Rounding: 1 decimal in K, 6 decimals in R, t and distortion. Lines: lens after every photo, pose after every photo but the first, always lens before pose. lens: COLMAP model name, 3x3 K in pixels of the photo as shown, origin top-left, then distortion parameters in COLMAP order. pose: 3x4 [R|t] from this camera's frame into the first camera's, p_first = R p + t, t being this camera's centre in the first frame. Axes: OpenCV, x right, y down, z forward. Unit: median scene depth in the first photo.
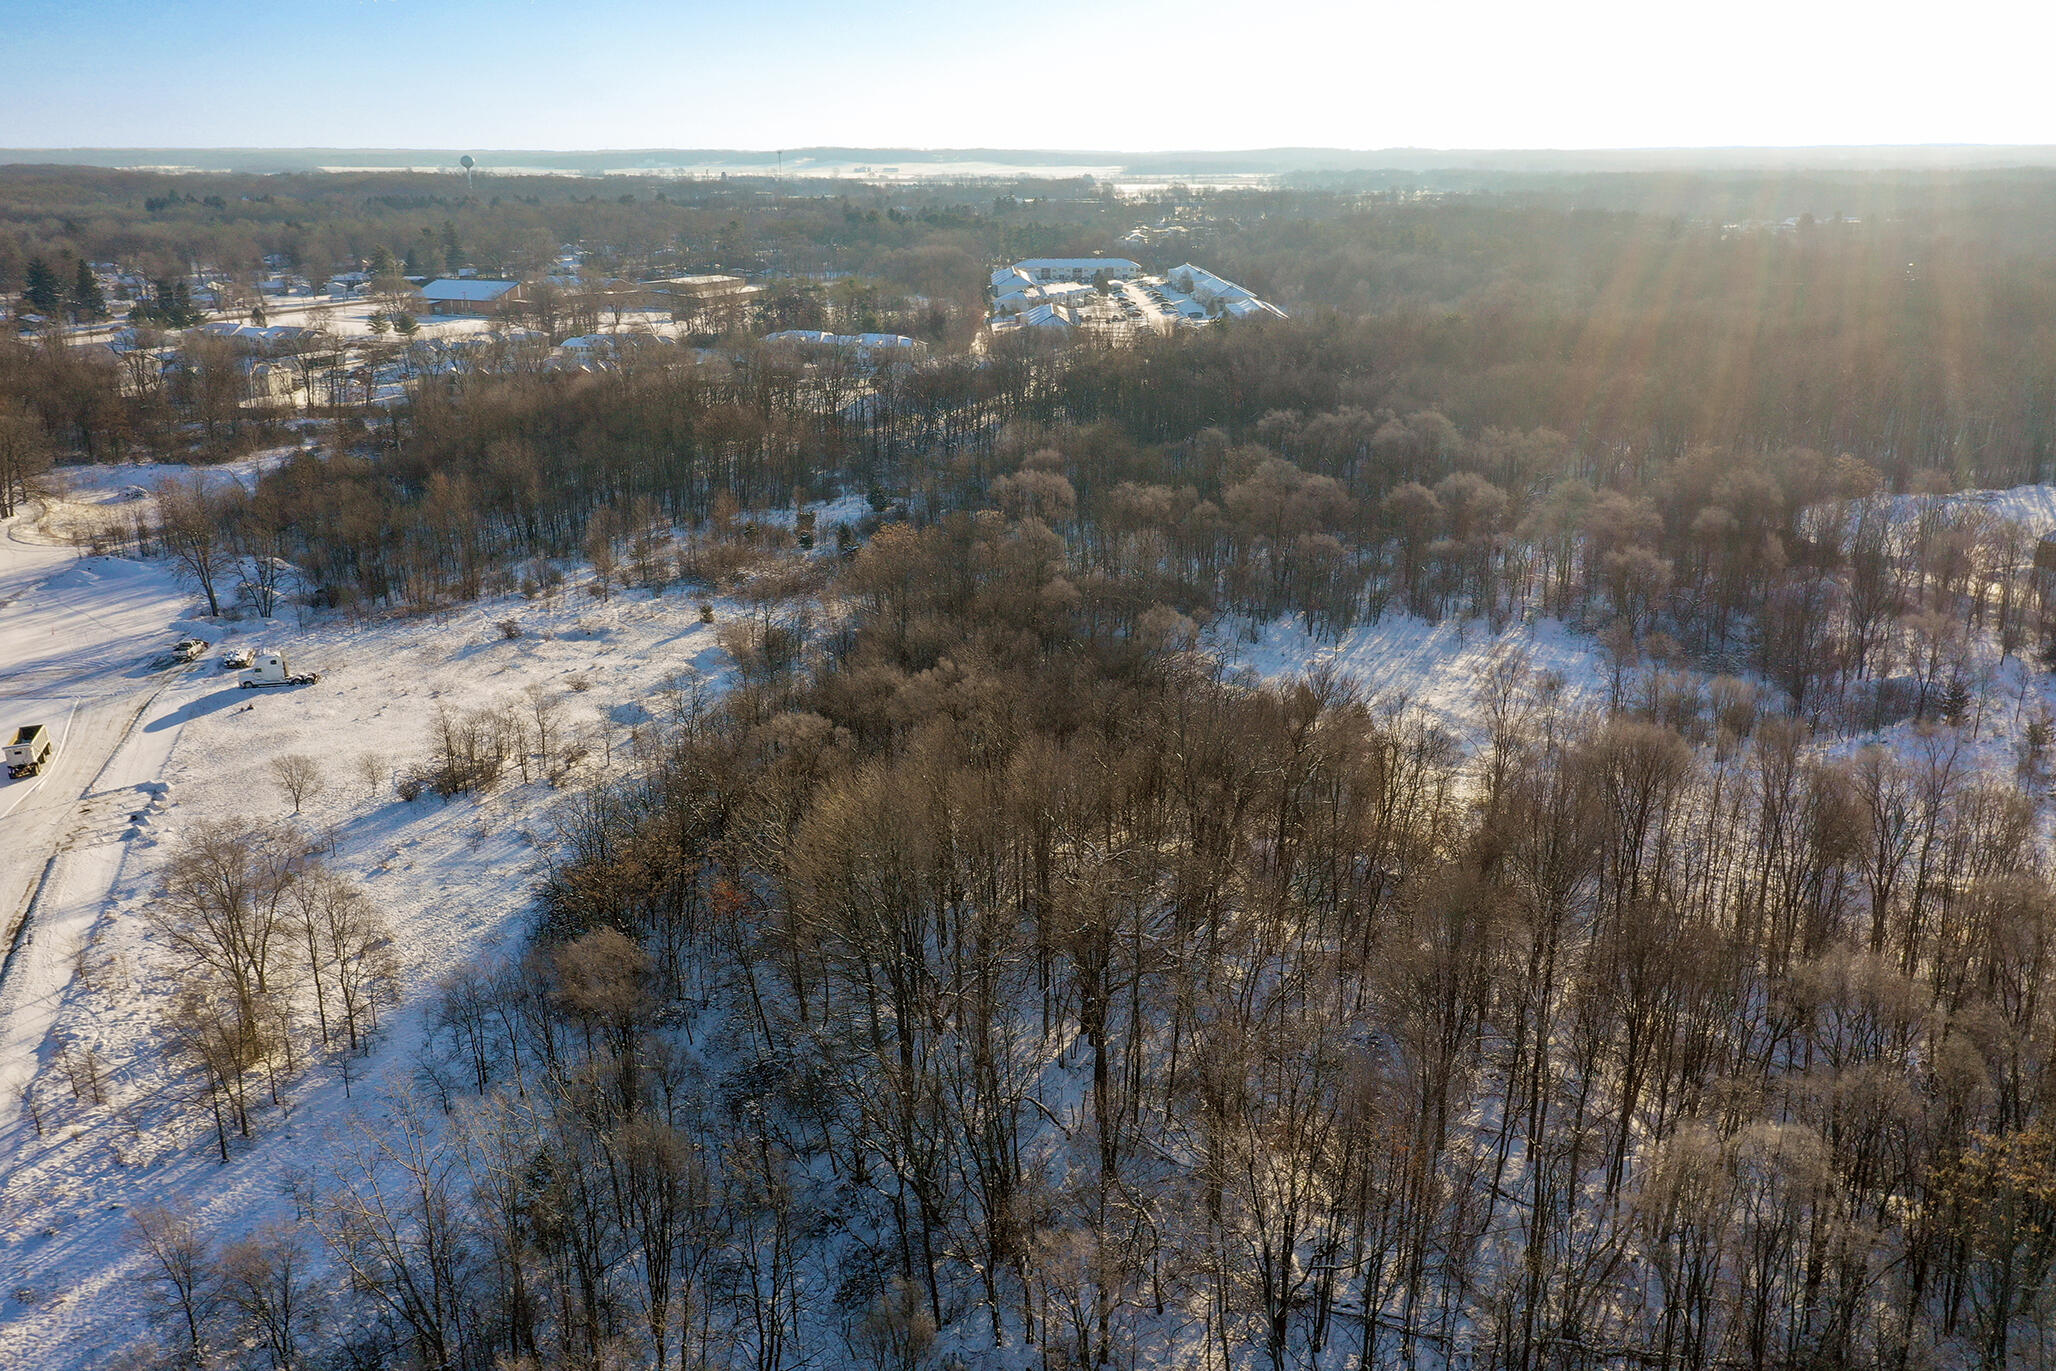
lens RADIAL K [[1685.0, 0, 1017.8], [0, 1685.0, 674.6], [0, 0, 1]] dist [0.019750, -0.003119]
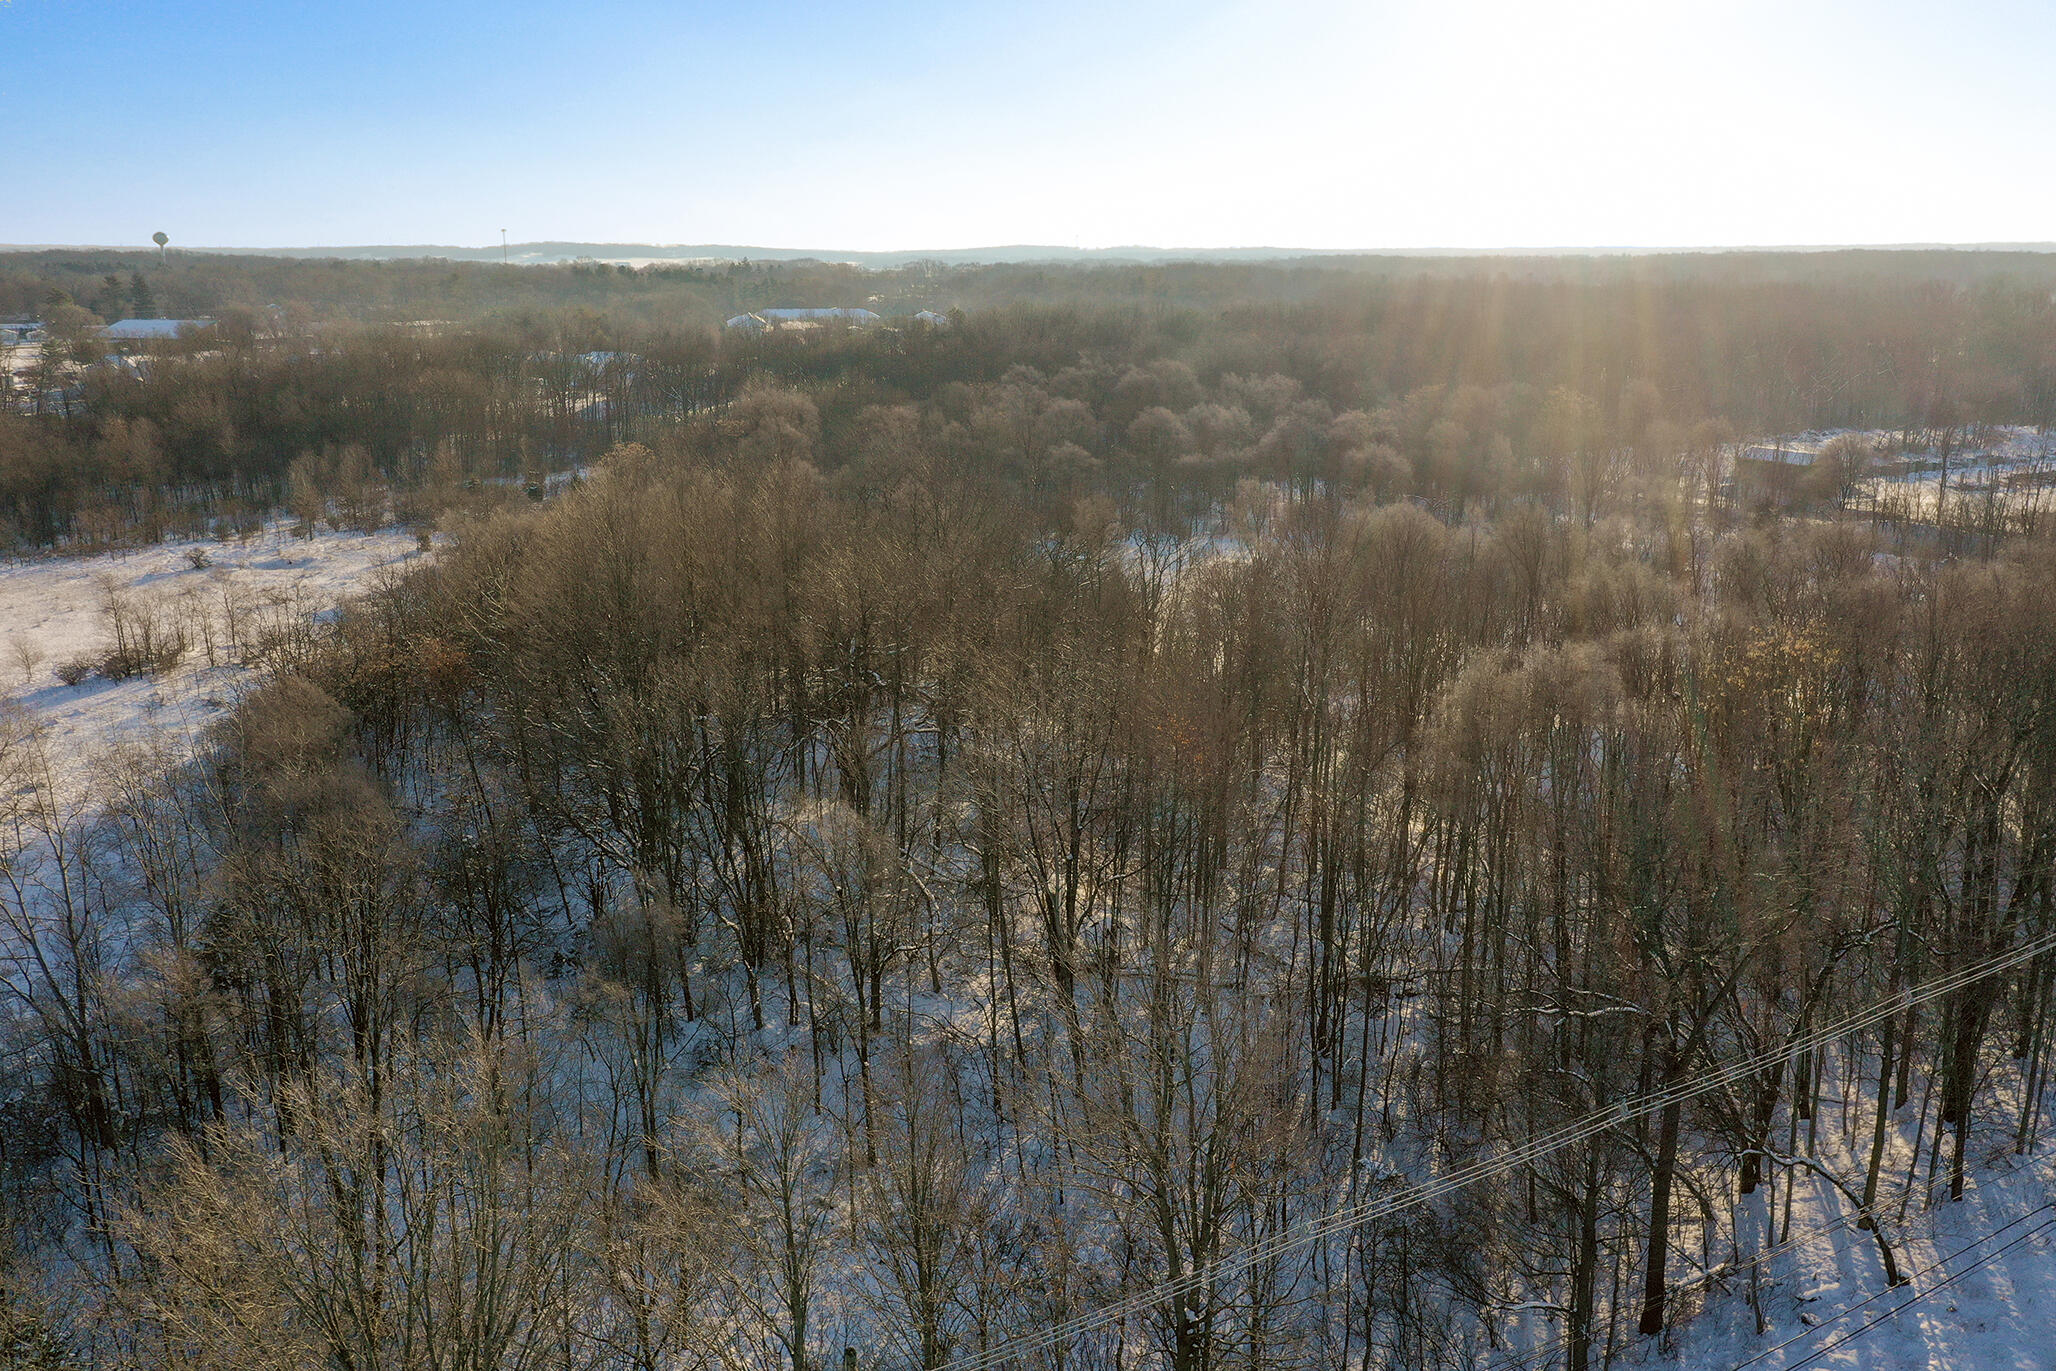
lens RADIAL K [[1691.7, 0, 1028.0], [0, 1691.7, 685.5], [0, 0, 1]] dist [0.013697, 0.004004]
pose [[0.987795, -0.037711, 0.151125, 0.000259], [0.046425, 0.997431, -0.054551, 0.111640], [-0.148680, 0.060901, 0.987008, 0.033707]]
